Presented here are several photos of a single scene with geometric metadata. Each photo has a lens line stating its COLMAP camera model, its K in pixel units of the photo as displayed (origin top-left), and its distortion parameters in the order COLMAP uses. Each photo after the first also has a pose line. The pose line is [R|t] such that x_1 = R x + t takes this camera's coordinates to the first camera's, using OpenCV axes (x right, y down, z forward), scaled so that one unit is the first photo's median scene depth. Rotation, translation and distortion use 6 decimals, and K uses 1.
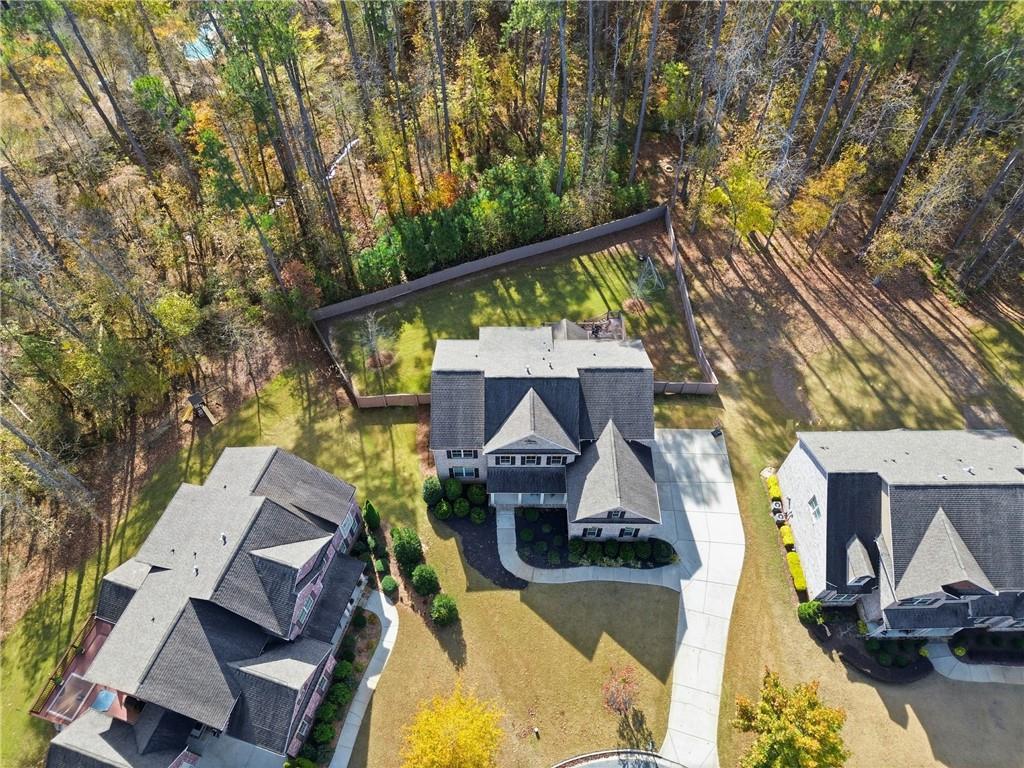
lens RADIAL K [[706.9, 0, 502.2], [0, 706.9, 392.1], [0, 0, 1]] dist [0.036351, -0.009036]
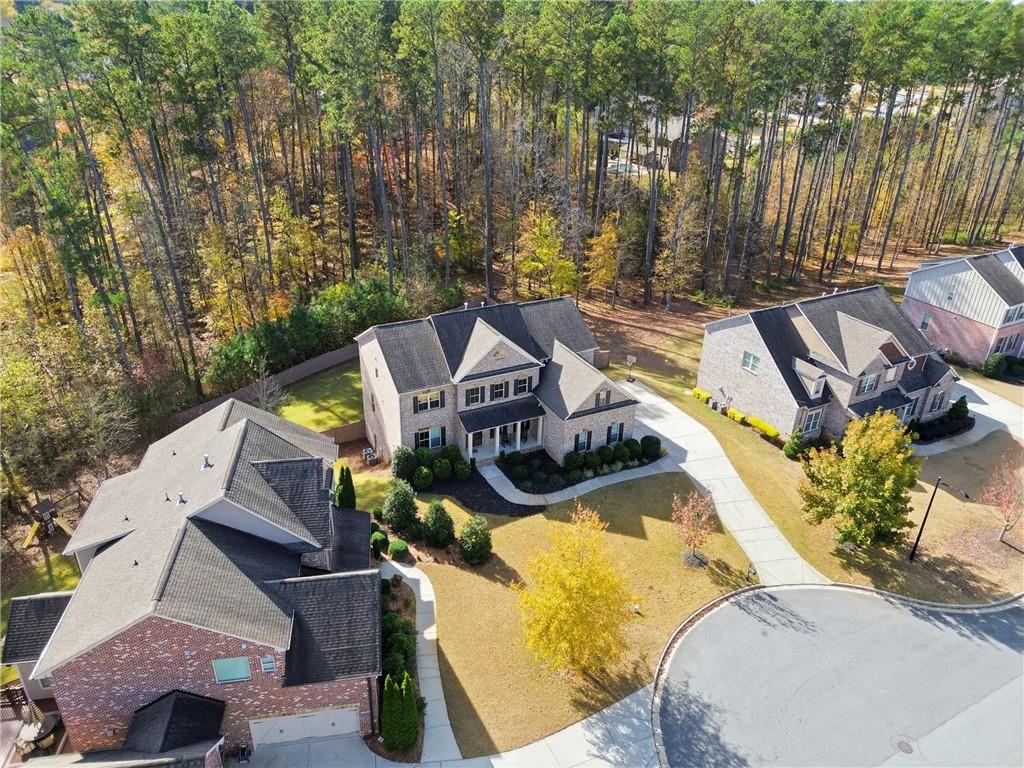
lens RADIAL K [[706.9, 0, 506.5], [0, 706.9, 386.1], [0, 0, 1]] dist [0.036351, -0.009036]
pose [[0.894872, -0.194098, 0.401909, -0.340870], [0.357135, 0.851486, -0.383962, 0.470971], [-0.267693, 0.487133, 0.831290, 0.197929]]
